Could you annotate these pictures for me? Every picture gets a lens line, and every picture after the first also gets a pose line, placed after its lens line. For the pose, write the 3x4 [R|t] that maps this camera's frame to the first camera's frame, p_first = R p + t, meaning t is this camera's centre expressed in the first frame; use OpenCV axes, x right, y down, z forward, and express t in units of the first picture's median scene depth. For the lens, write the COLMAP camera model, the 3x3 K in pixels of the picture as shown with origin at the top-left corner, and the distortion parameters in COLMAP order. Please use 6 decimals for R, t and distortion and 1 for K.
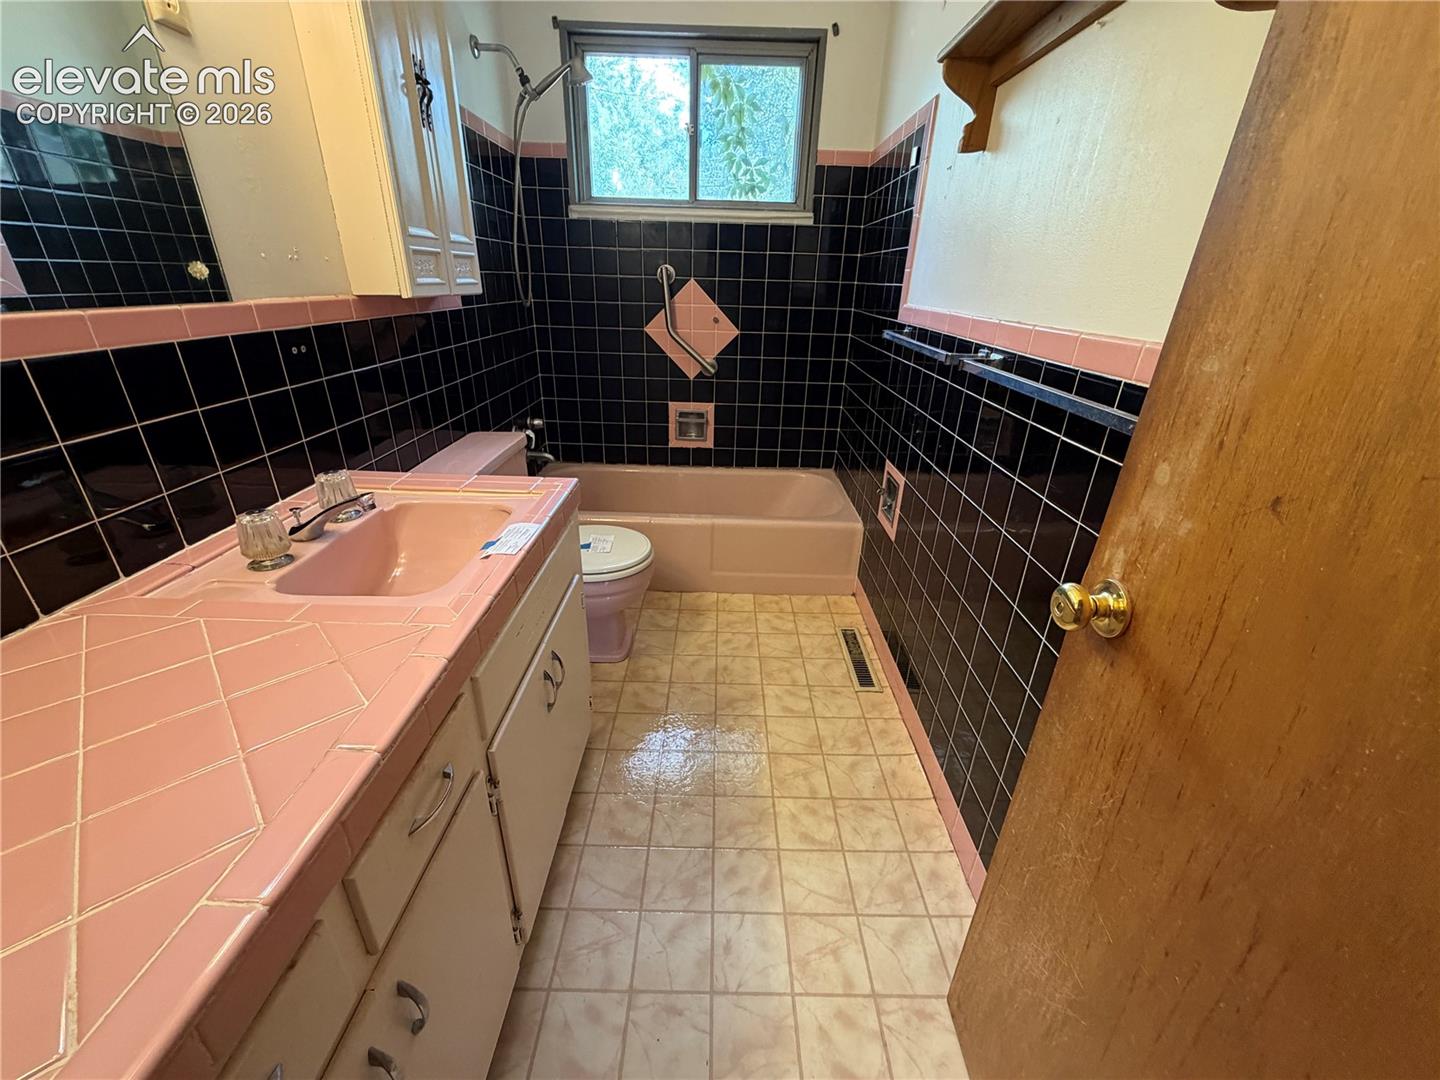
lens RADIAL K [[575.2, 0, 720.6], [0, 575.2, 540.2], [0, 0, 1]] dist [0.001307, -0.000063]
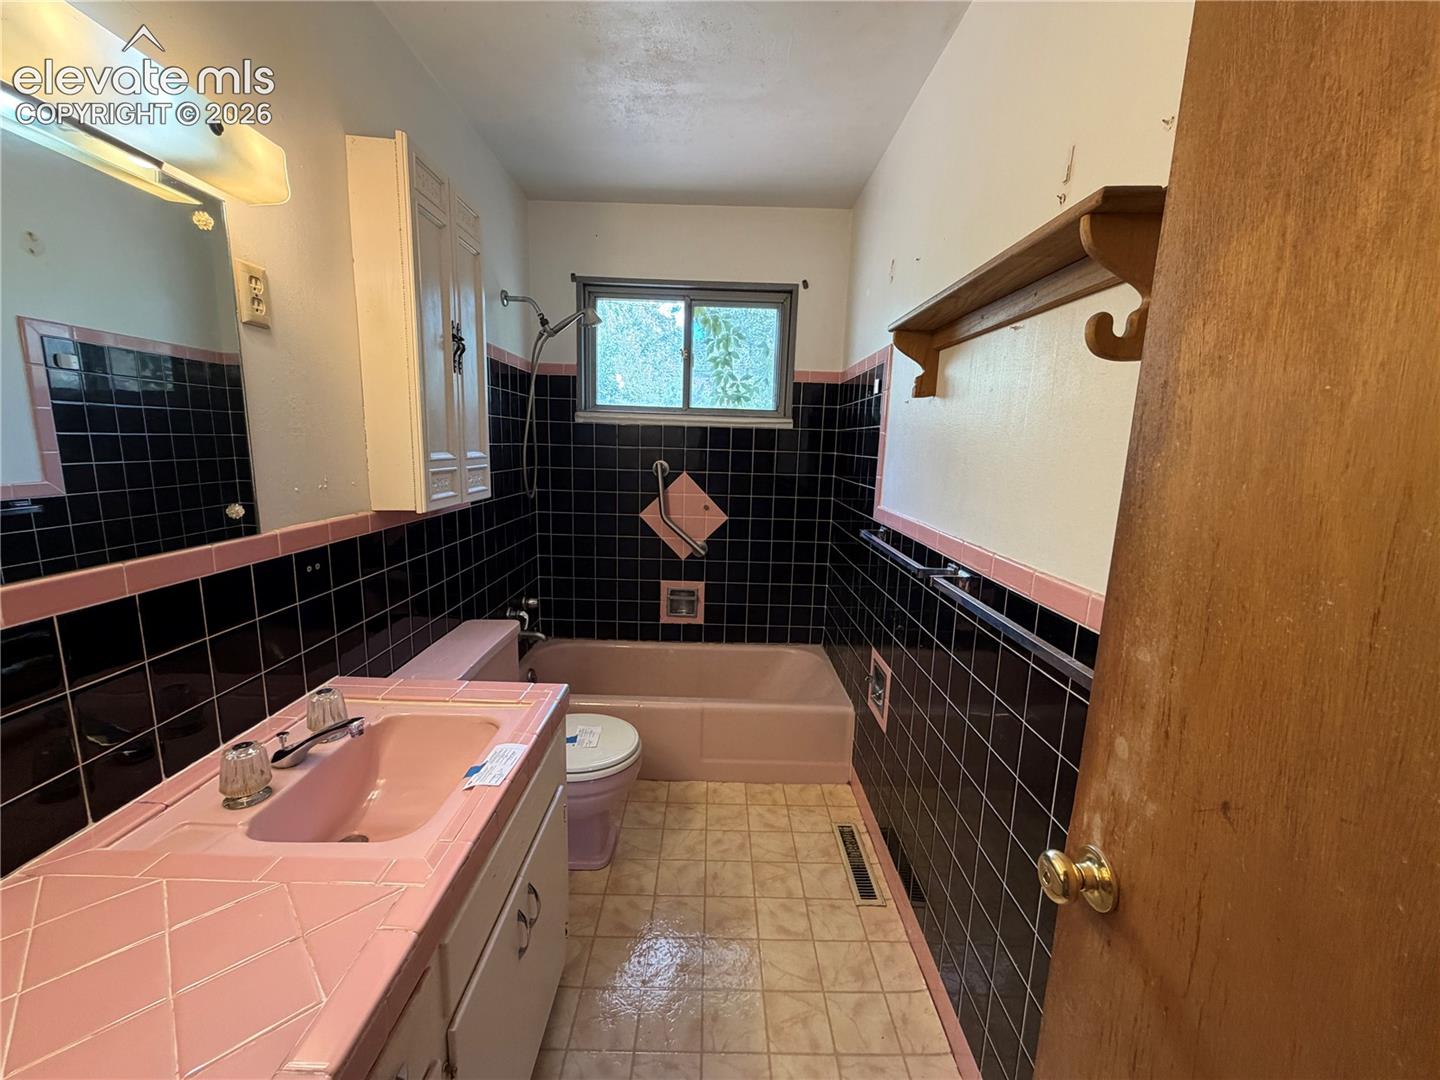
lens RADIAL K [[575.2, 0, 720.5], [0, 575.2, 537.9], [0, 0, 1]] dist [0.001307, -0.000063]
pose [[0.999908, -0.000909, 0.013514, 0.006472], [0.004312, 0.967187, -0.254029, -0.090178], [-0.012839, 0.254064, 0.967102, -0.045675]]
